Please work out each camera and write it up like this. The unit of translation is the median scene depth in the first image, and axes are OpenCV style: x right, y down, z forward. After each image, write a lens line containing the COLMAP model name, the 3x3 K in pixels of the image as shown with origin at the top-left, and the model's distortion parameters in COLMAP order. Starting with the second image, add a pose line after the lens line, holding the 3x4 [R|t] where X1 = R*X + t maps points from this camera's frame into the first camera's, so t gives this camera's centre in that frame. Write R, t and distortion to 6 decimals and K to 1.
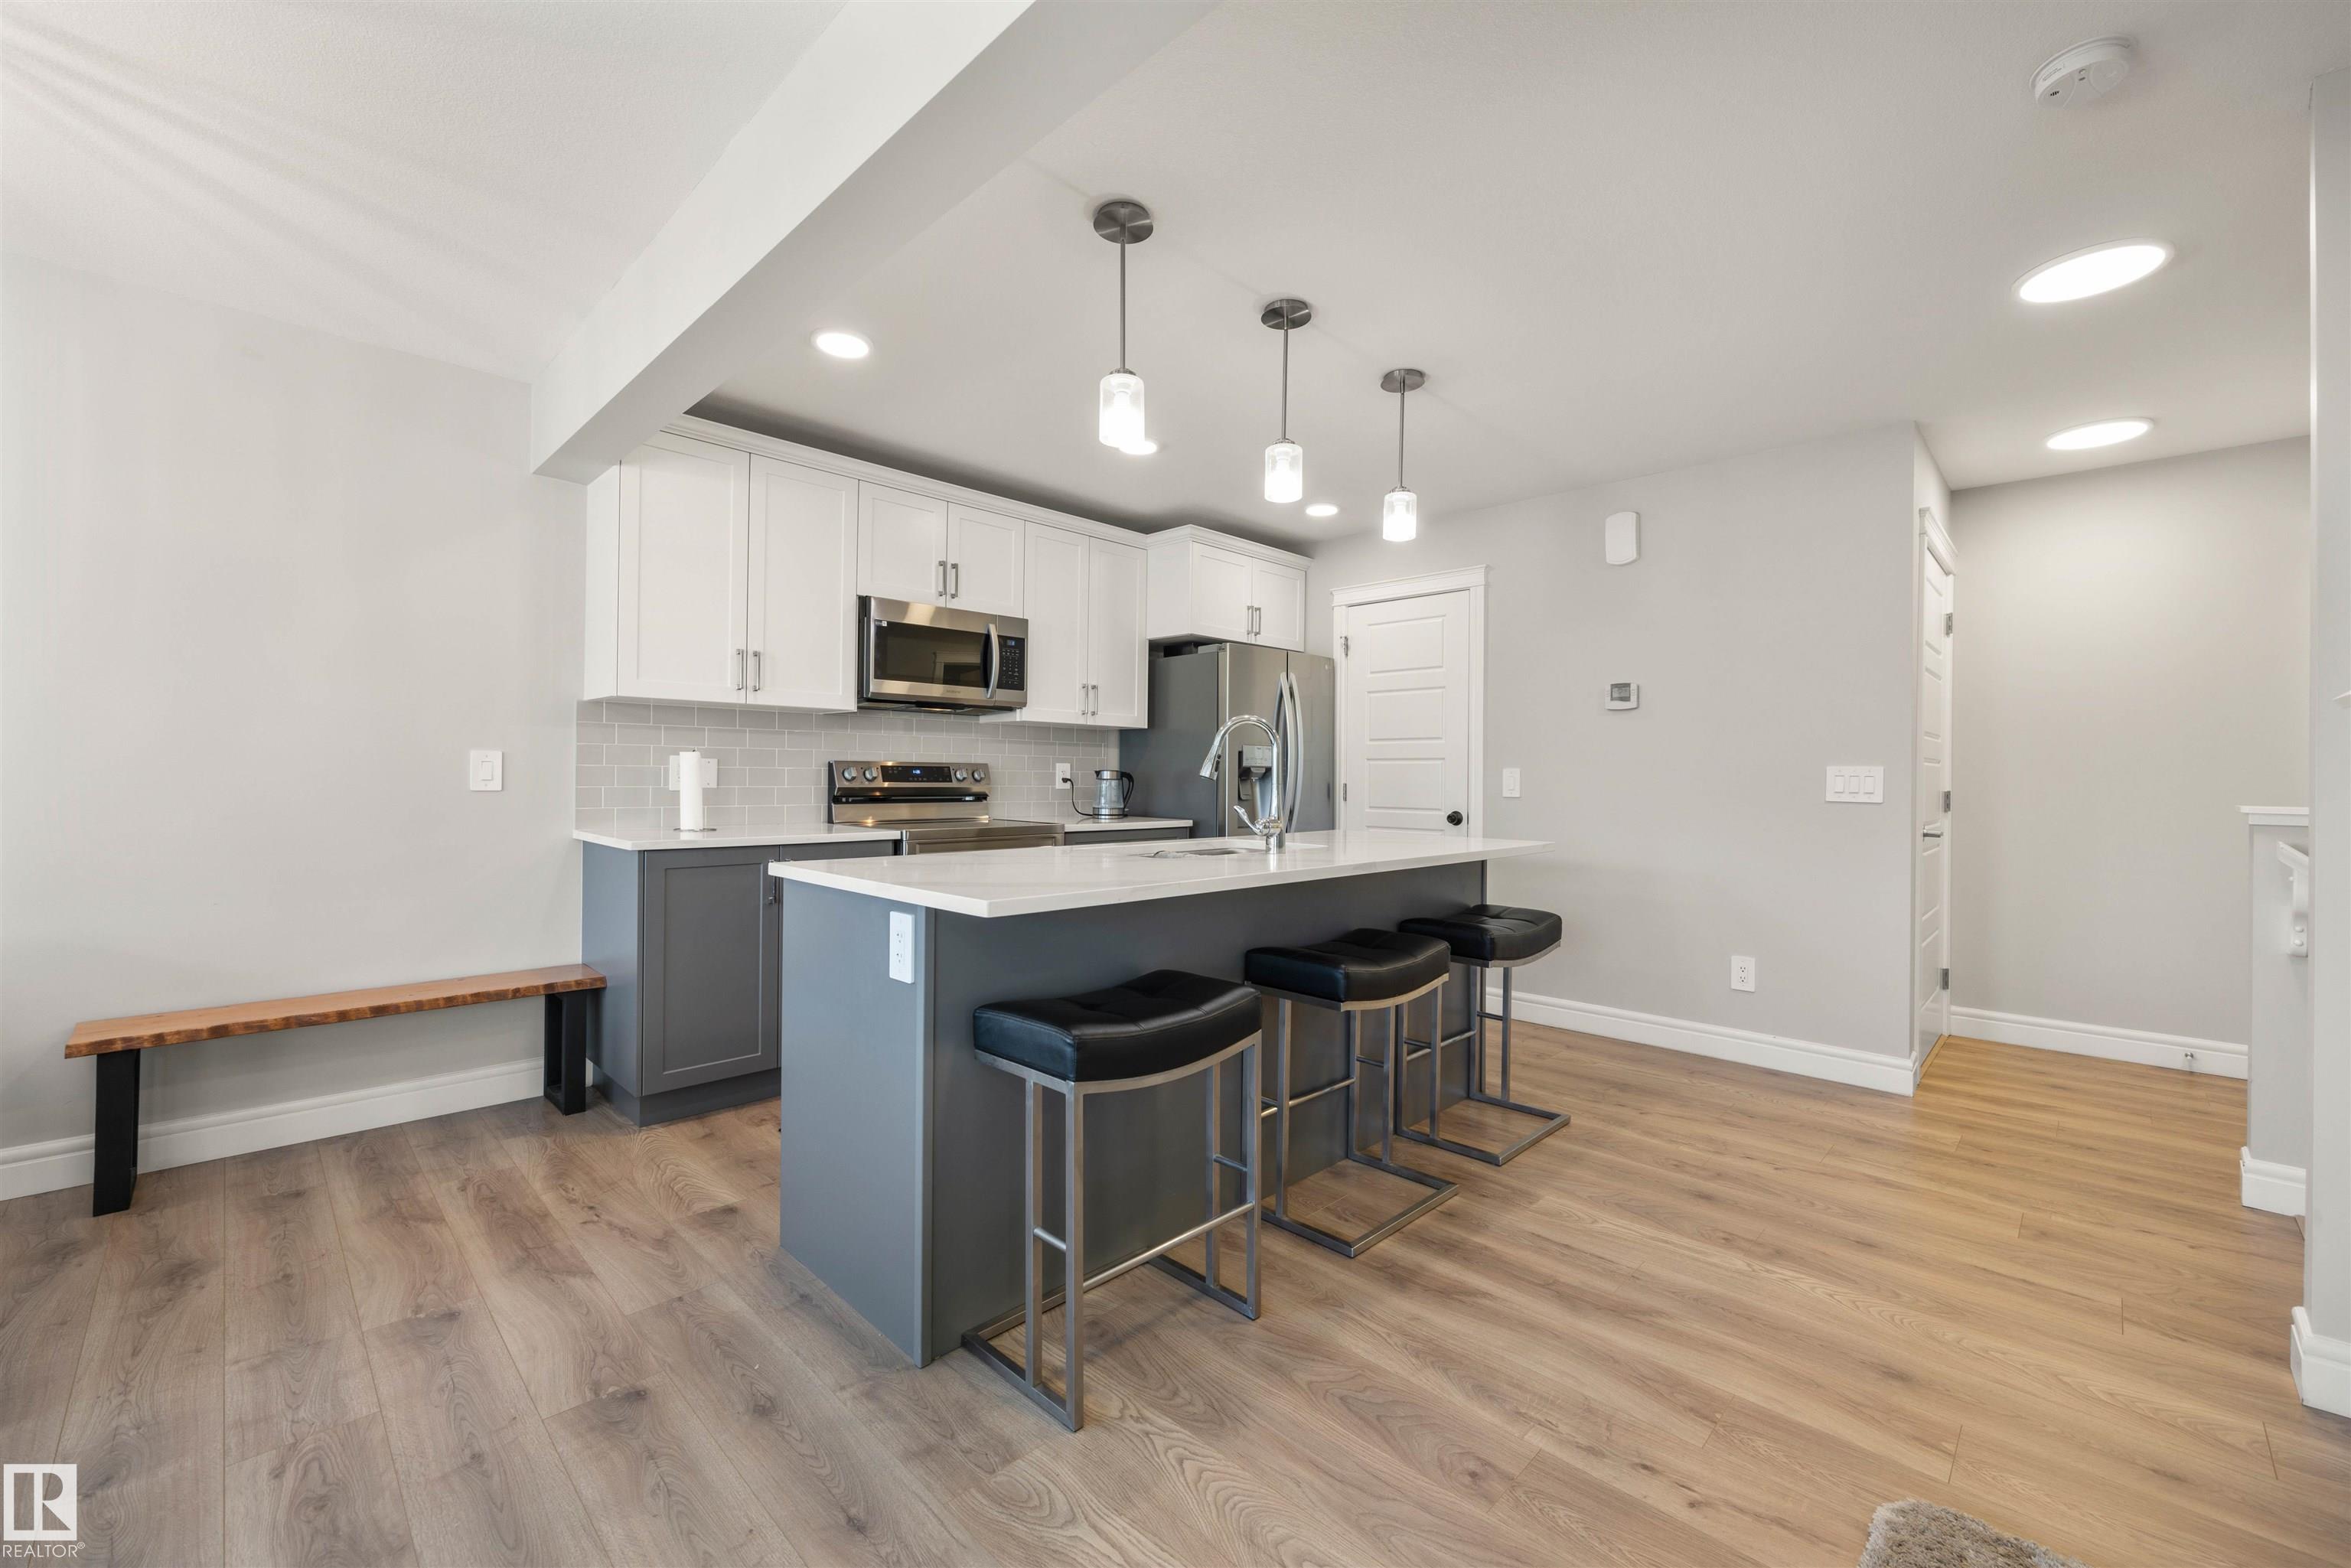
lens RADIAL K [[946.4, 0, 1173.3], [0, 946.4, 781.4], [0, 0, 1]] dist [-0.001666, 0.000081]
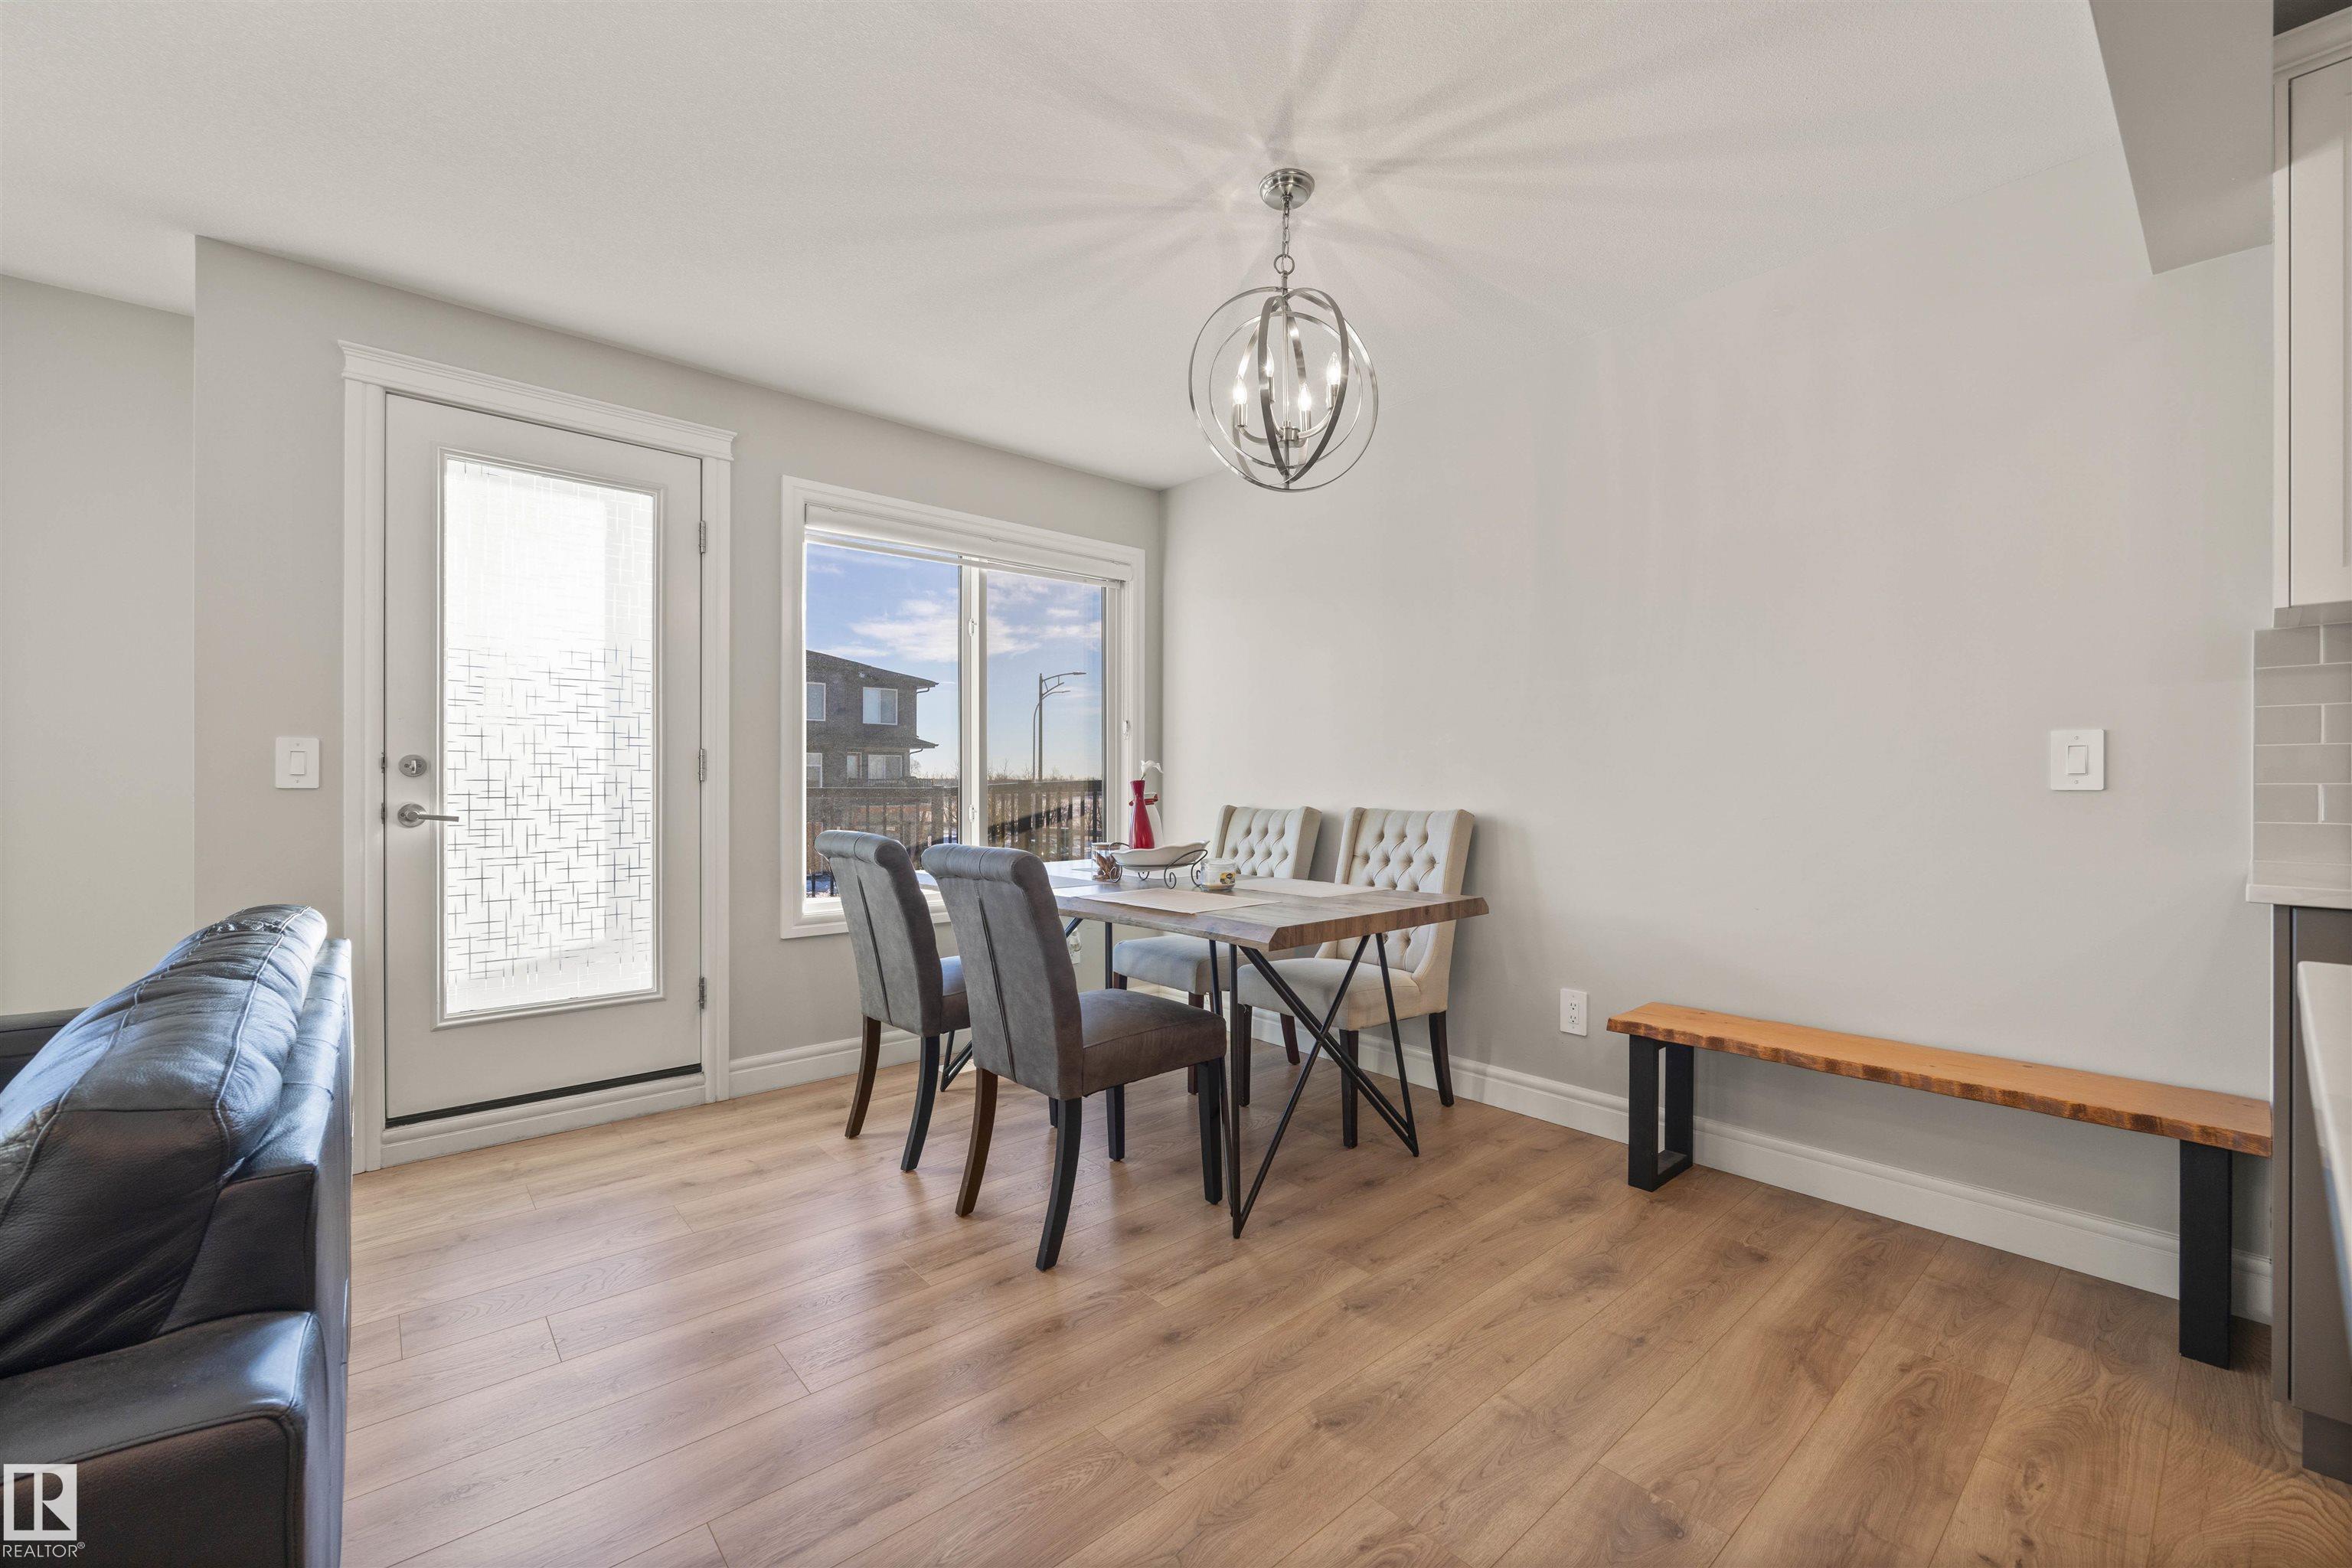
lens RADIAL K [[946.8, 0, 1167.4], [0, 946.8, 792.1], [0, 0, 1]] dist [-0.001666, 0.000081]
pose [[-0.078433, -0.002982, -0.996915, -0.027030], [-0.002822, 0.999992, -0.002769, 0.017539], [0.996915, 0.002596, -0.078440, 0.499847]]
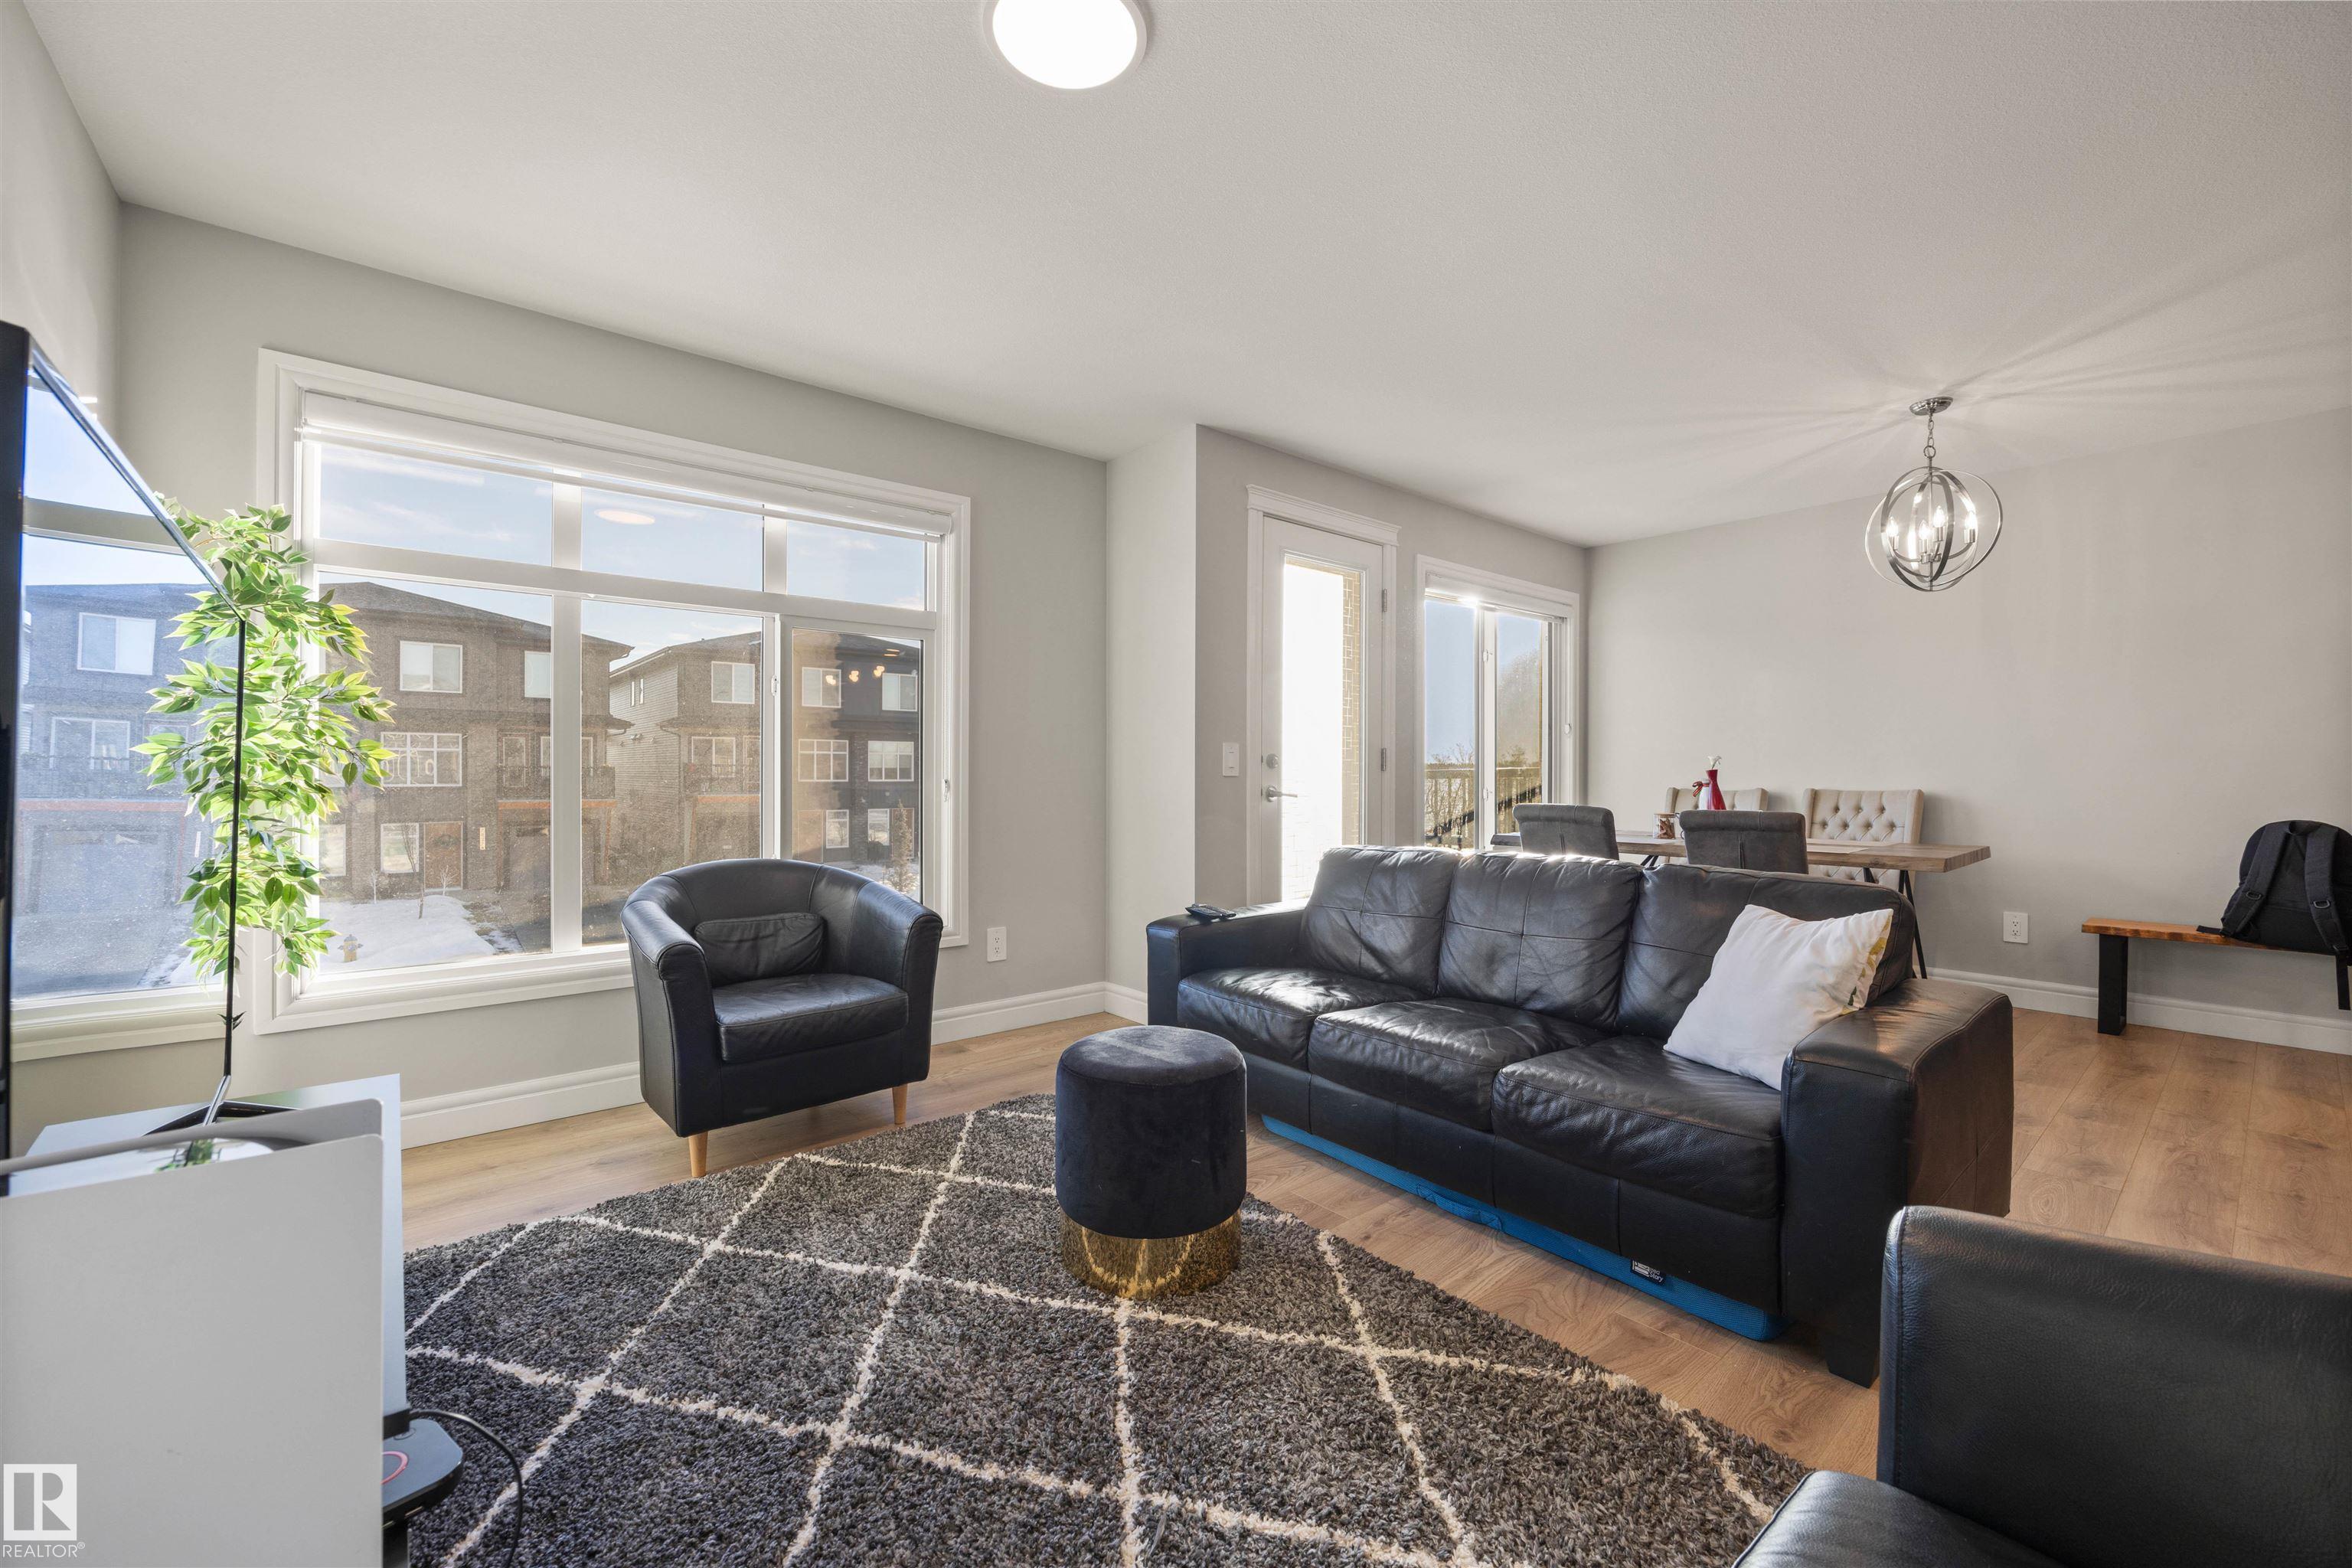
lens RADIAL K [[946.8, 0, 1164.1], [0, 946.8, 780.4], [0, 0, 1]] dist [-0.001666, 0.000081]
pose [[-0.089137, -0.001217, -0.996019, 0.567785], [-0.000326, 0.999999, -0.001193, 0.021470], [0.996019, 0.000219, -0.089137, -0.417841]]
